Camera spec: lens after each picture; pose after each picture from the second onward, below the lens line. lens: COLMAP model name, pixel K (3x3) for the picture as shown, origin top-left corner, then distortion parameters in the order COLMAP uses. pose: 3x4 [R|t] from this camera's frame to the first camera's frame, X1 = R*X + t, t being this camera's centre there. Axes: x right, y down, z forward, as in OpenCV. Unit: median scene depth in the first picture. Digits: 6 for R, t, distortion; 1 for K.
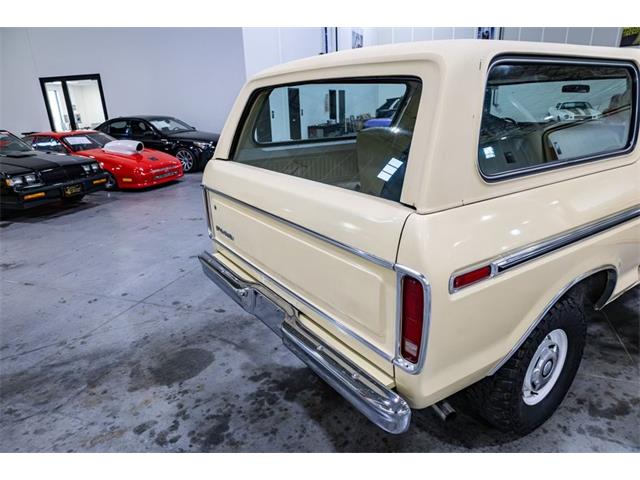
lens RADIAL K [[407.2, 0, 331.2], [0, 407.2, 241.5], [0, 0, 1]] dist [0.001953, 0.001603]
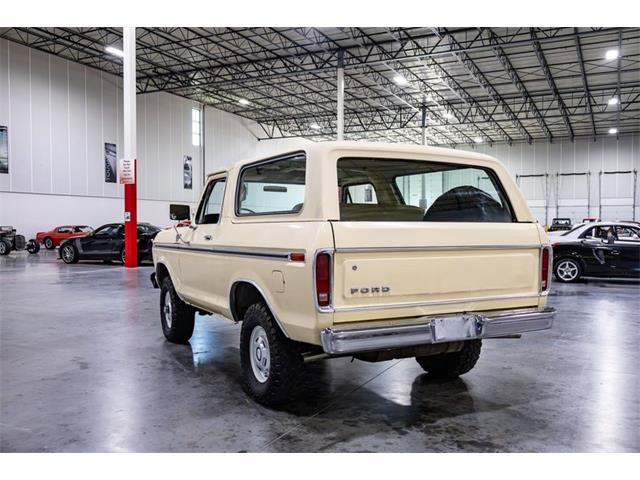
lens RADIAL K [[569.3, 0, 320.0], [0, 569.3, 240.0], [0, 0, 1]] dist [-0.012239, -0.009867]
pose [[0.150968, 0.000586, 0.988539, -1.789558], [0.317736, 0.946908, -0.049086, -0.116634], [-0.936084, 0.321504, 0.142766, 0.954594]]
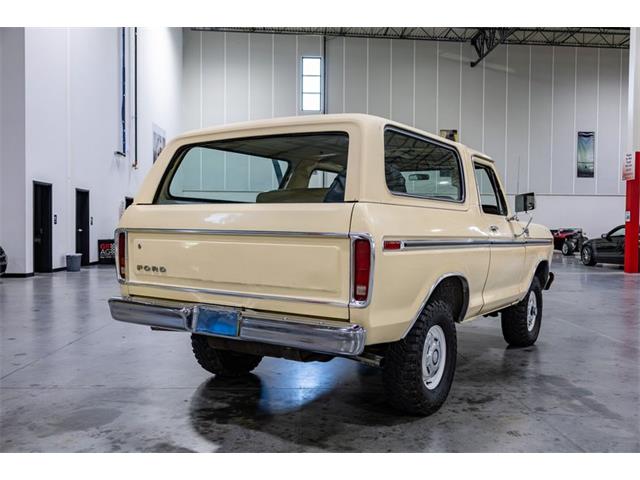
lens RADIAL K [[571.1, 0, 333.0], [0, 571.1, 241.5], [0, 0, 1]] dist [0.001729, 0.005245]
pose [[0.924303, 0.026558, 0.380733, -0.424634], [0.089961, 0.954307, -0.284965, 0.405256], [-0.370905, 0.297645, 0.879680, -0.527472]]
